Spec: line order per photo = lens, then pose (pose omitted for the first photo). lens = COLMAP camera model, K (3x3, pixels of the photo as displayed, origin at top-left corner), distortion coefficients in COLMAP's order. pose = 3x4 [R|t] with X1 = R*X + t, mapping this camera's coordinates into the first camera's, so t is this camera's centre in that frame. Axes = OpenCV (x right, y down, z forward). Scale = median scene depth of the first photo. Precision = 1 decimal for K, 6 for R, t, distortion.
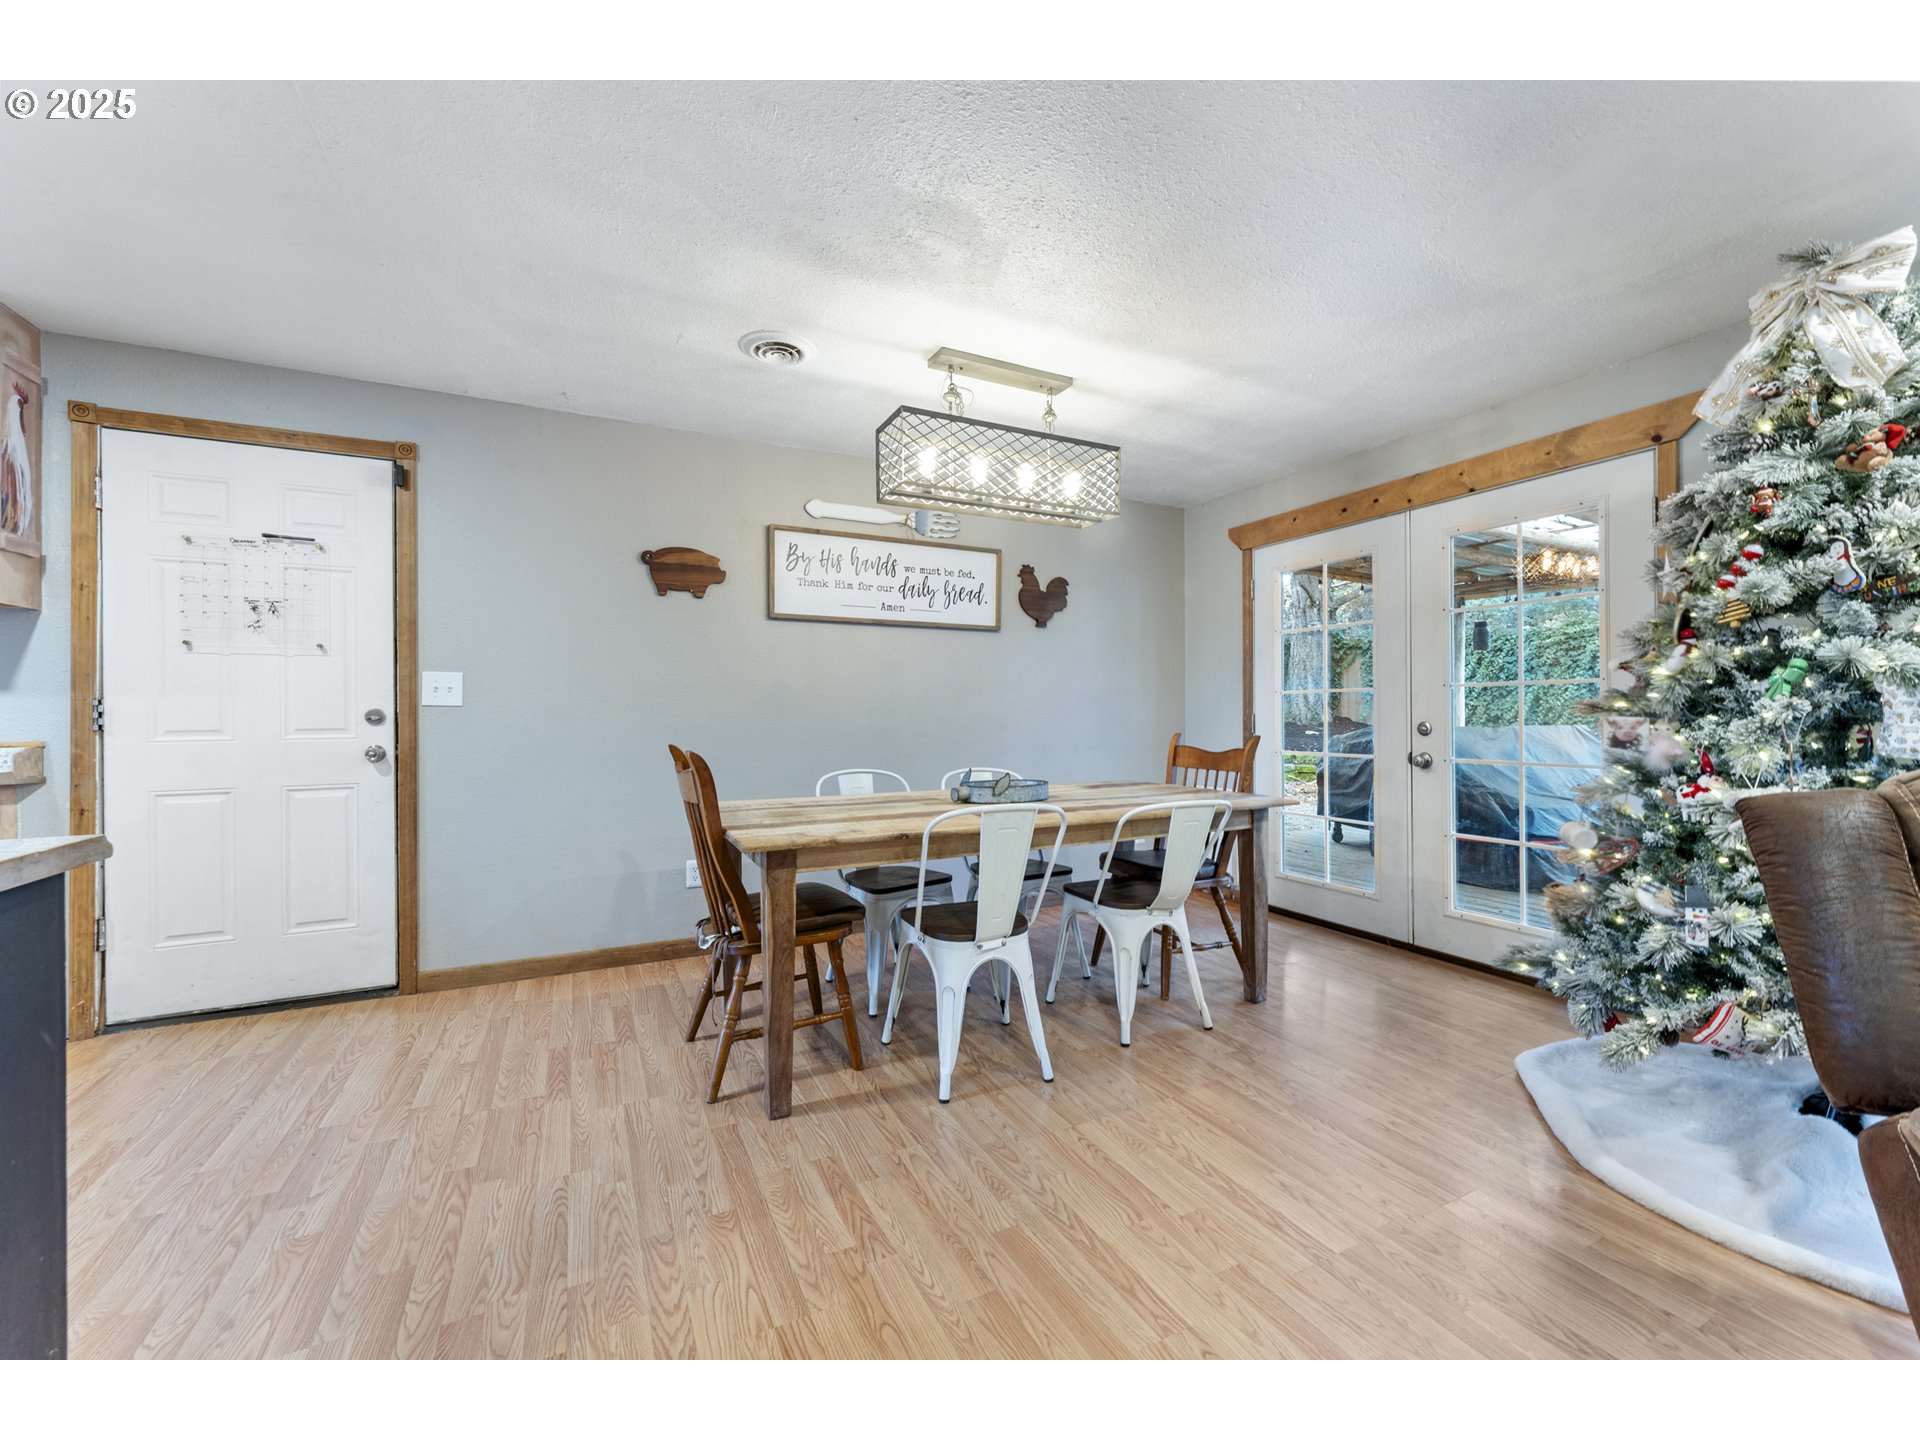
lens RADIAL K [[762.9, 0, 954.9], [0, 762.9, 715.6], [0, 0, 1]] dist [-0.001618, -0.000093]
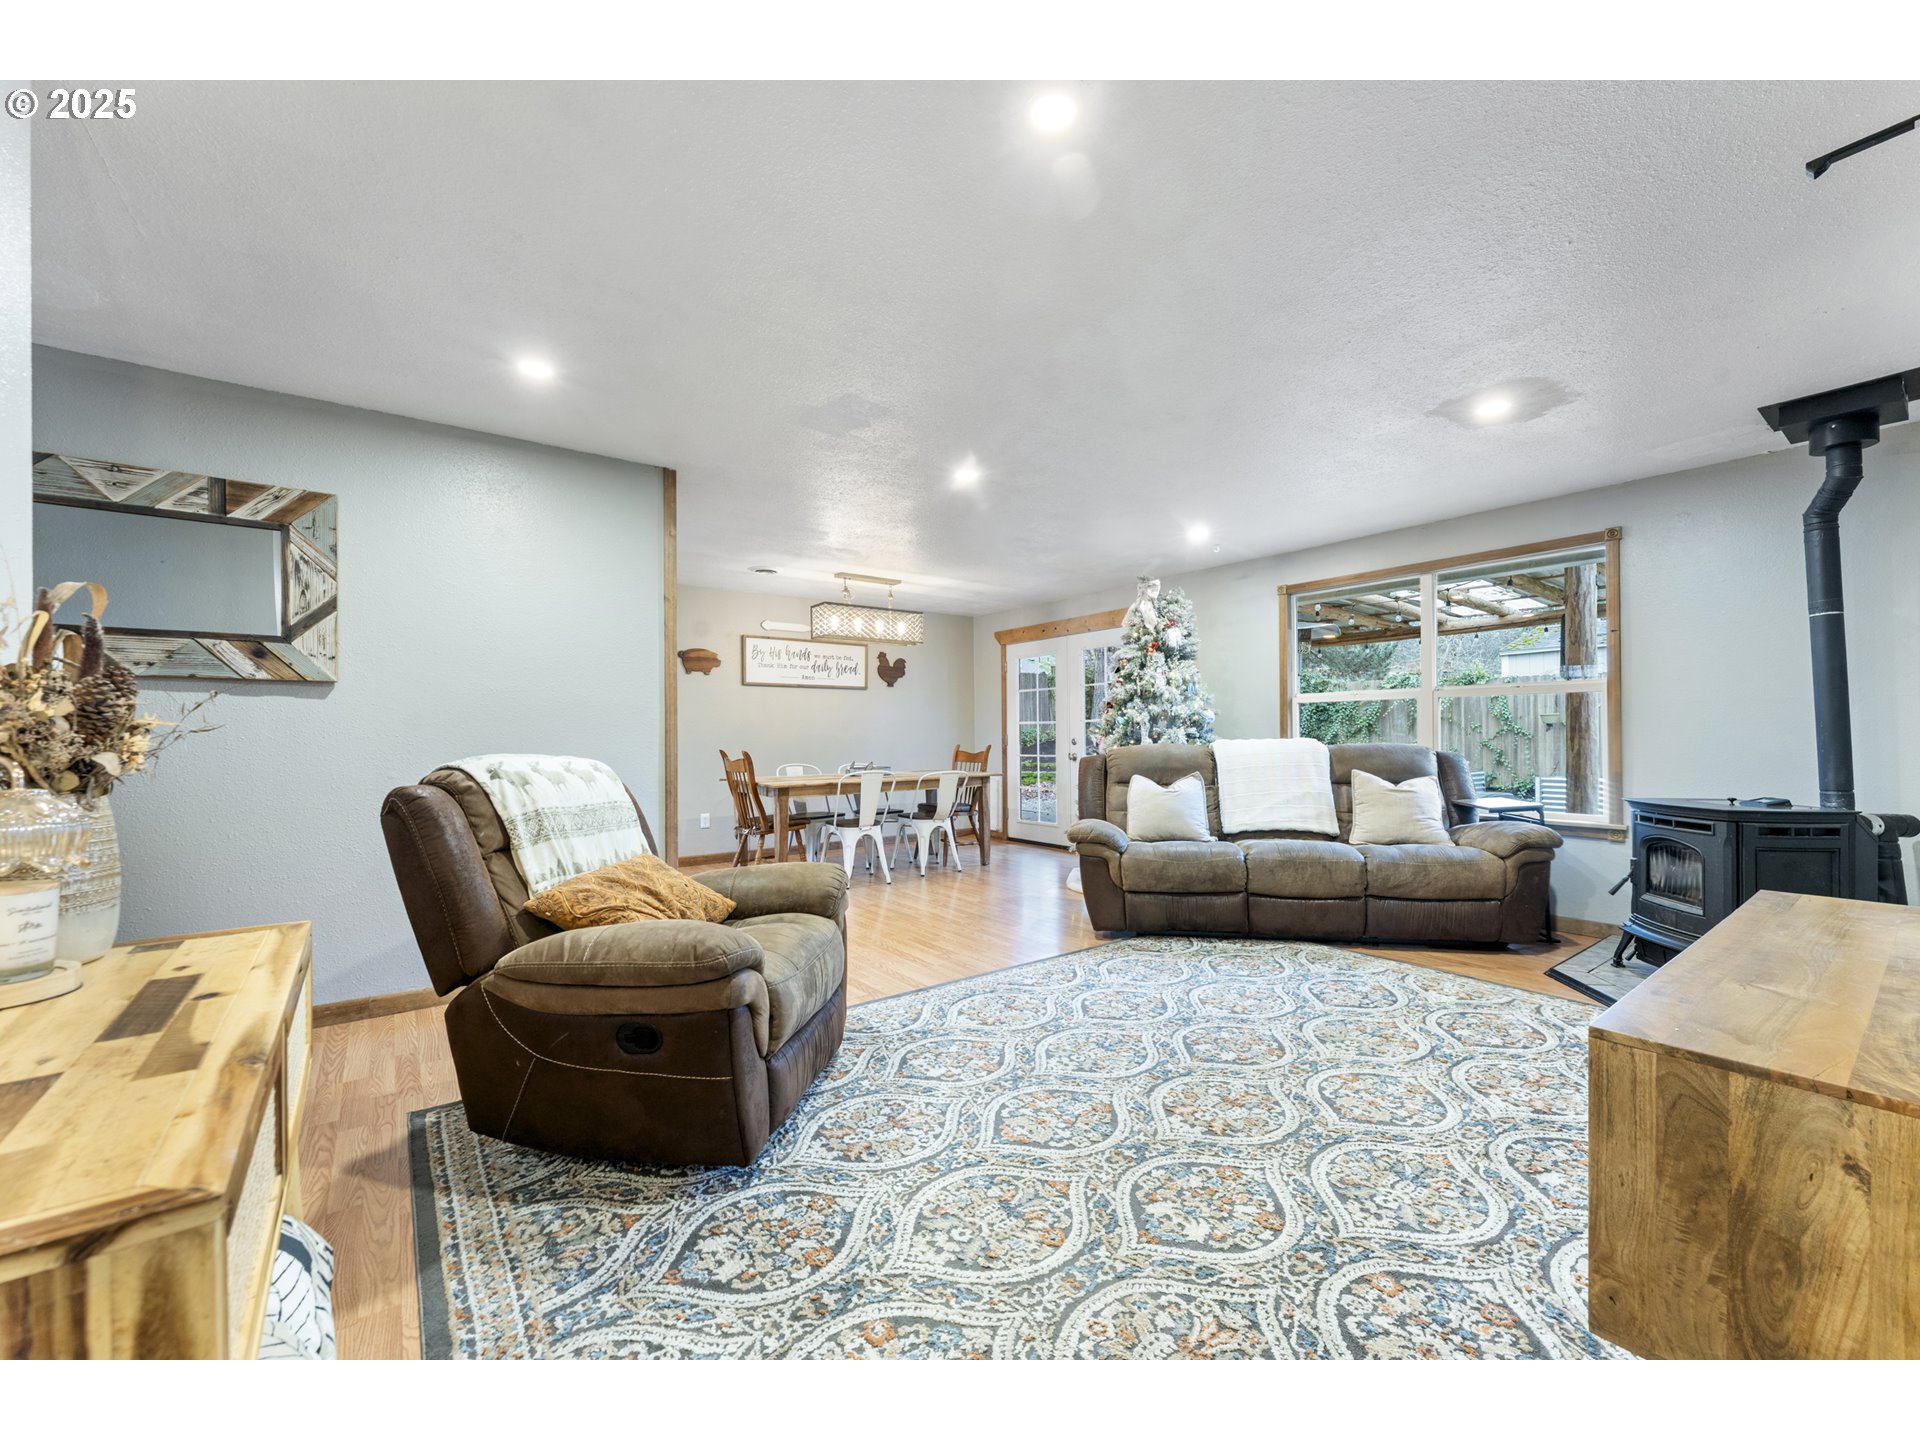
lens RADIAL K [[762.9, 0, 954.8], [0, 762.9, 731.1], [0, 0, 1]] dist [-0.001618, -0.000093]
pose [[0.984629, -0.004584, 0.174600, -0.062466], [0.005633, 0.999969, -0.005514, -0.001396], [-0.174569, 0.006413, 0.984624, -0.964698]]
